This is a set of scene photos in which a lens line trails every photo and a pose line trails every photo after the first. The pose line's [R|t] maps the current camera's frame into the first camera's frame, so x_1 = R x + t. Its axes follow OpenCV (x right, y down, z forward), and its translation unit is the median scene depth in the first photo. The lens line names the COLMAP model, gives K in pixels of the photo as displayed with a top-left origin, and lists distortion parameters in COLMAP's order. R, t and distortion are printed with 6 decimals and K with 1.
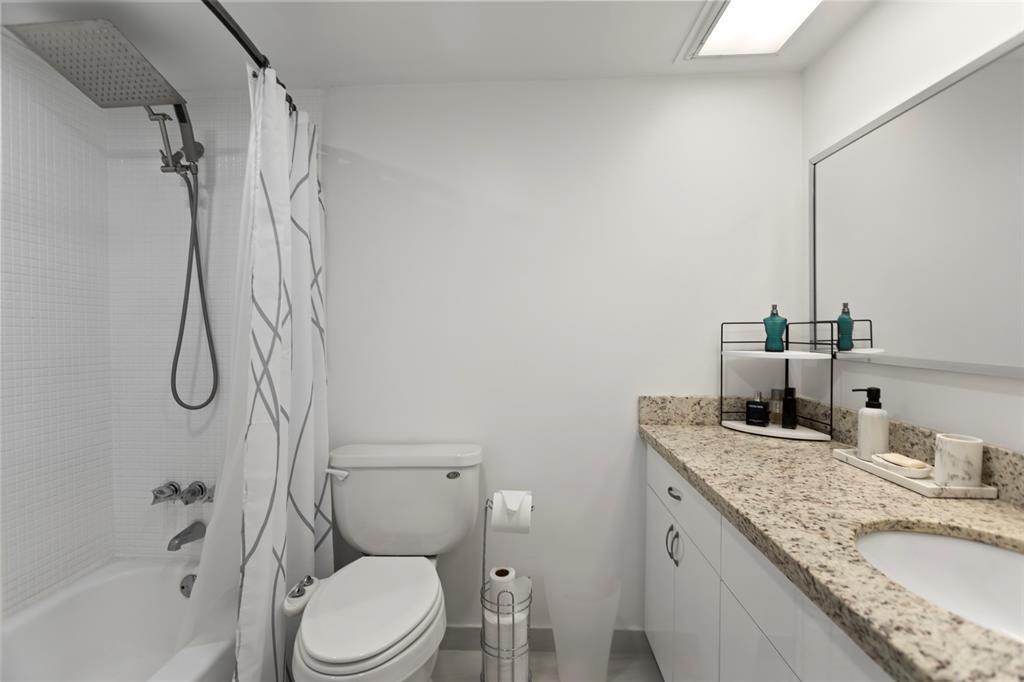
lens RADIAL K [[482.0, 0, 516.1], [0, 482.0, 345.4], [0, 0, 1]] dist [0.002716, -0.000408]
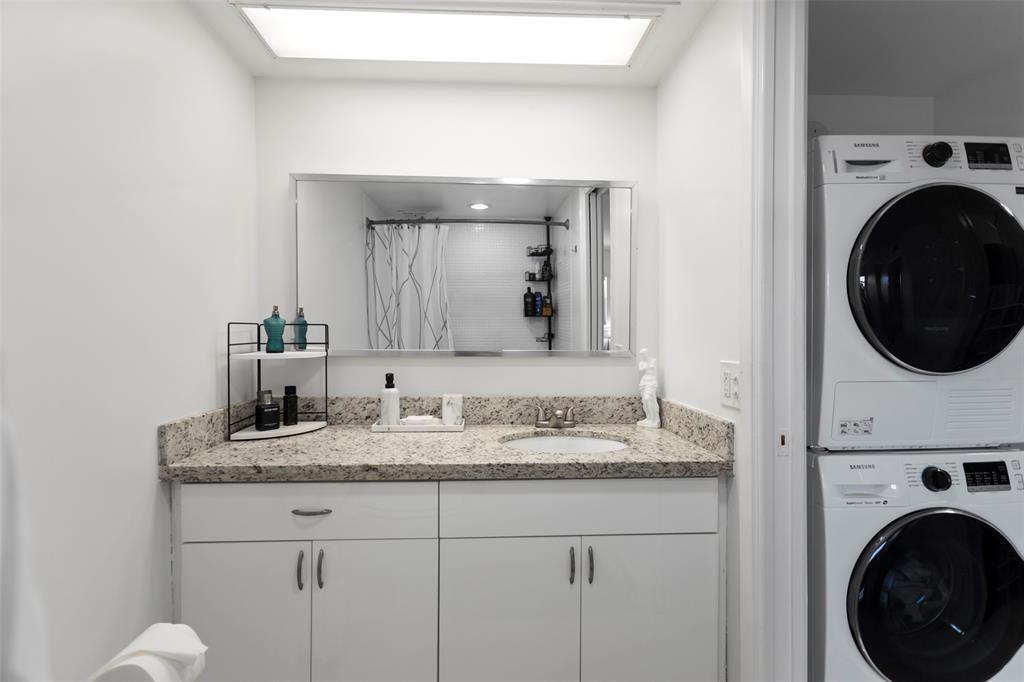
lens RADIAL K [[482.0, 0, 516.1], [0, 482.0, 345.4], [0, 0, 1]] dist [0.002716, -0.000408]
pose [[-0.074961, -0.027161, 0.996817, -0.498065], [0.029692, 0.999125, 0.029456, -0.016636], [-0.996744, 0.031806, -0.074089, 0.566754]]
